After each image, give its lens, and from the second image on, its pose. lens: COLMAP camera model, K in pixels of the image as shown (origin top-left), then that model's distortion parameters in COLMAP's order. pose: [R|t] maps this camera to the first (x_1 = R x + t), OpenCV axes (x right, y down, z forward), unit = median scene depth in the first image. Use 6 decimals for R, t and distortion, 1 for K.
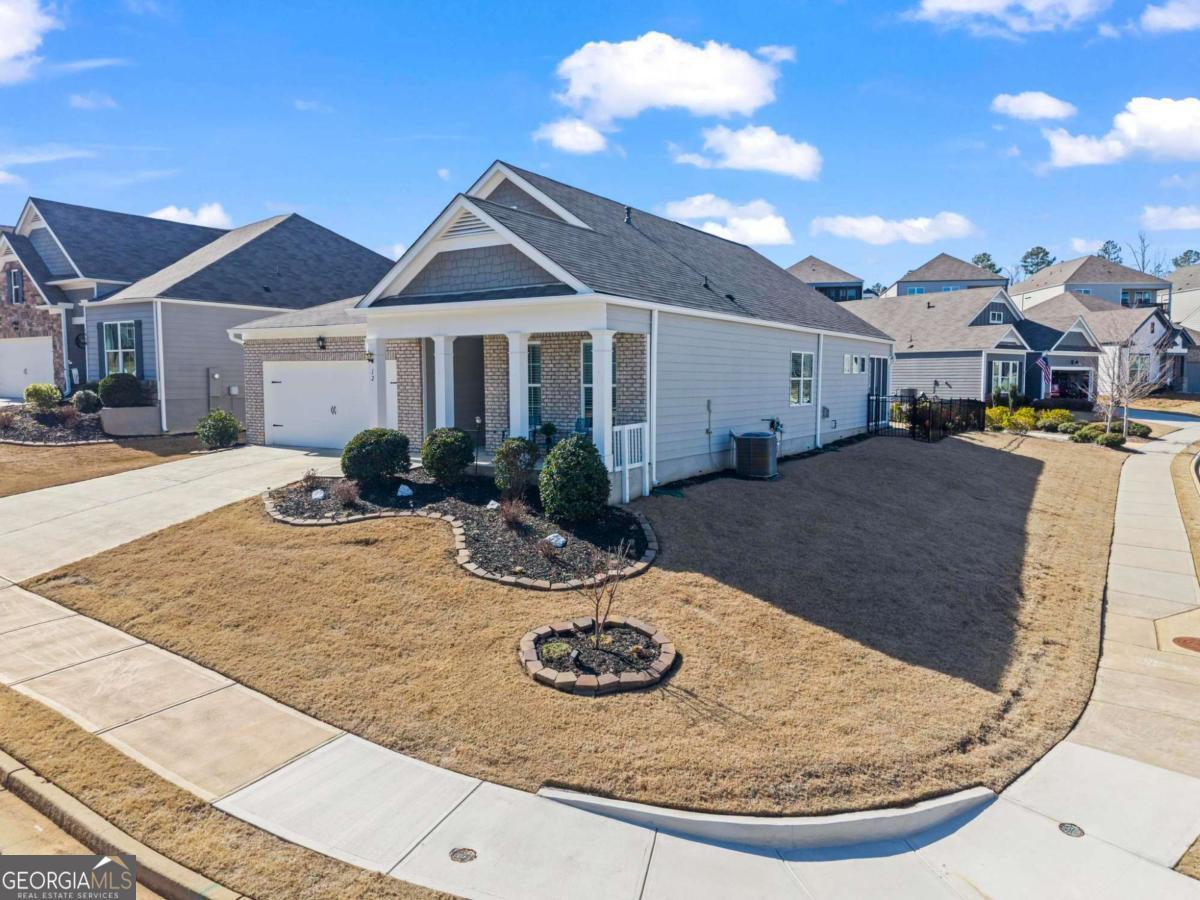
lens RADIAL K [[809.9, 0, 601.2], [0, 809.9, 449.2], [0, 0, 1]] dist [0.030947, -0.025966]
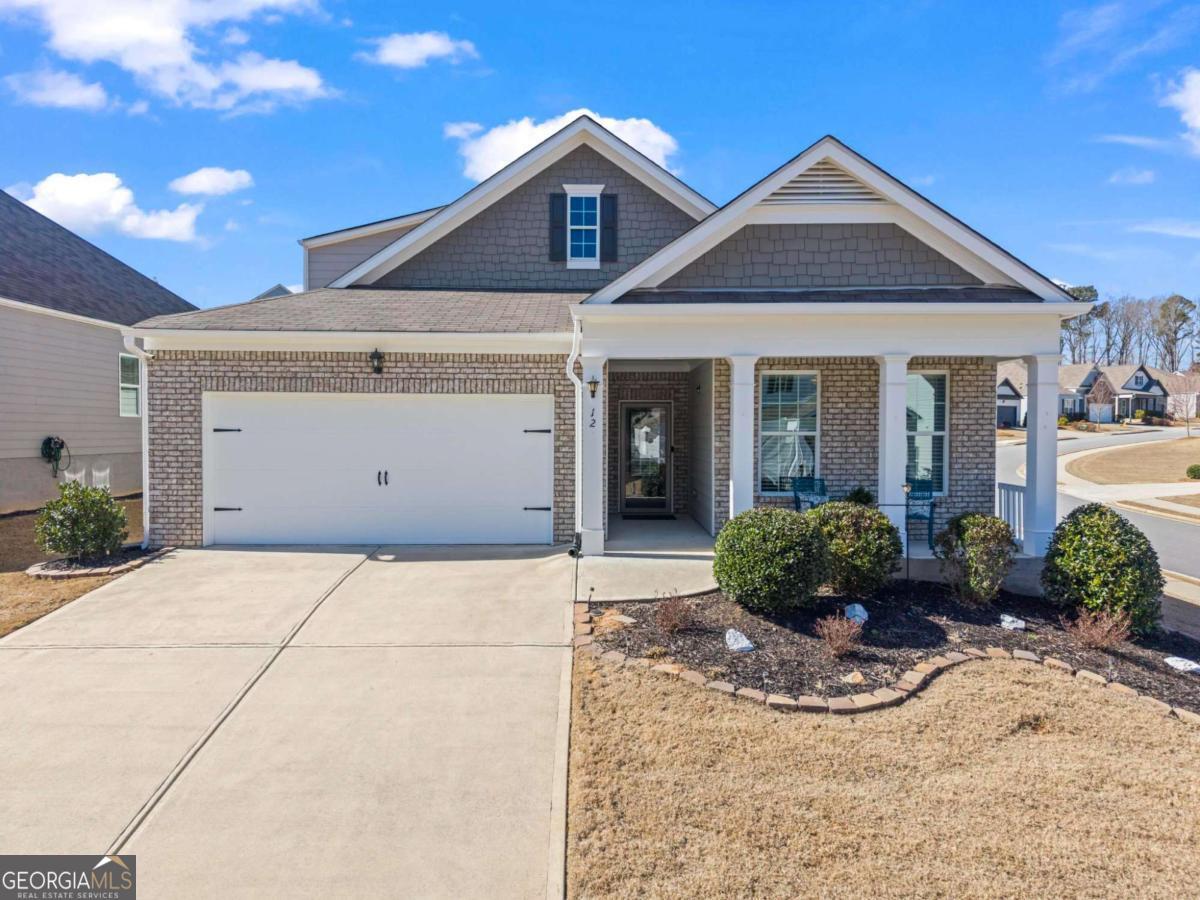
lens RADIAL K [[809.9, 0, 586.9], [0, 809.9, 447.9], [0, 0, 1]] dist [0.030947, -0.025966]
pose [[0.846120, -0.015314, 0.532773, -0.618749], [0.045291, 0.998038, -0.043241, -0.045780], [-0.531065, 0.060717, 0.845153, 0.522018]]
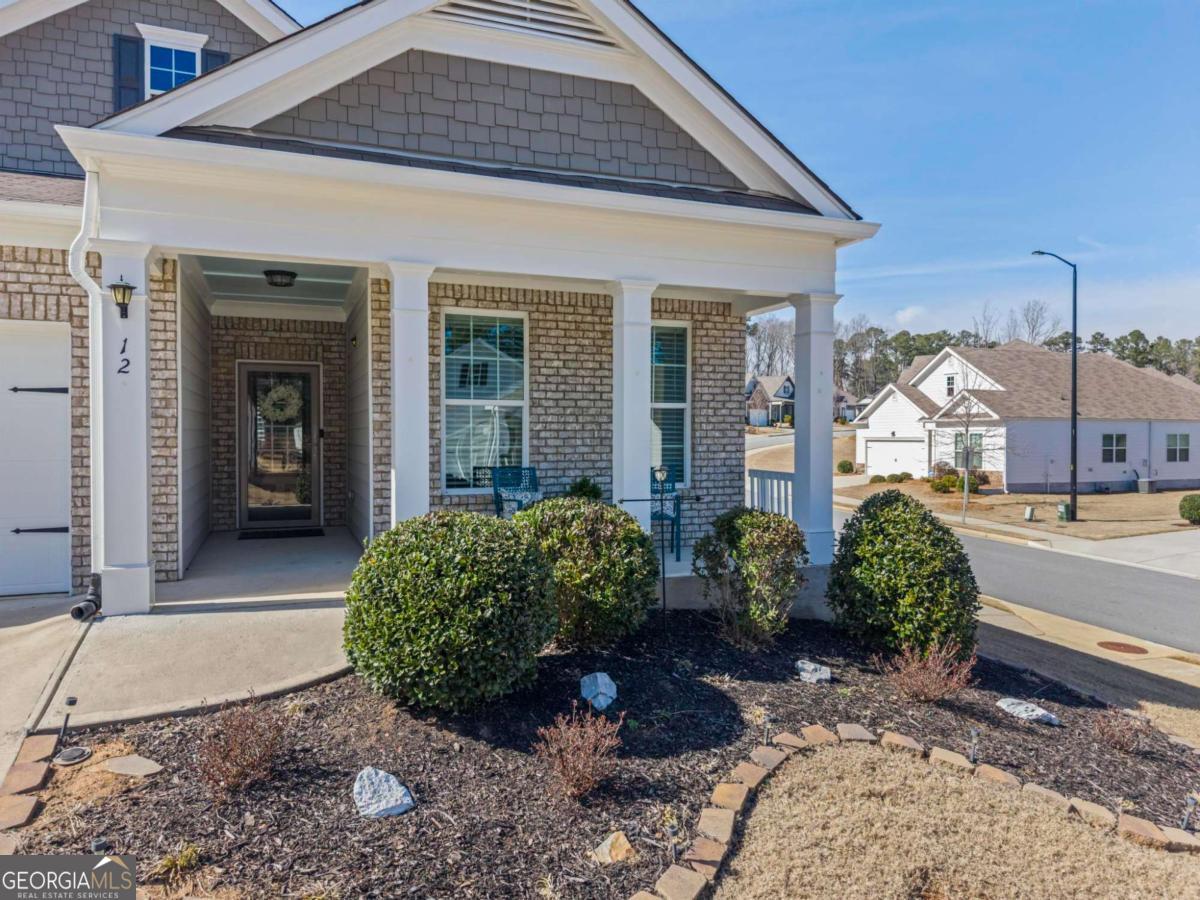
lens RADIAL K [[809.9, 0, 600.6], [0, 809.9, 451.1], [0, 0, 1]] dist [0.030947, -0.025966]
pose [[0.586340, -0.019020, 0.809842, -0.444779], [0.067529, 0.997392, -0.025467, -0.035222], [-0.807246, 0.069620, 0.586095, 0.688219]]
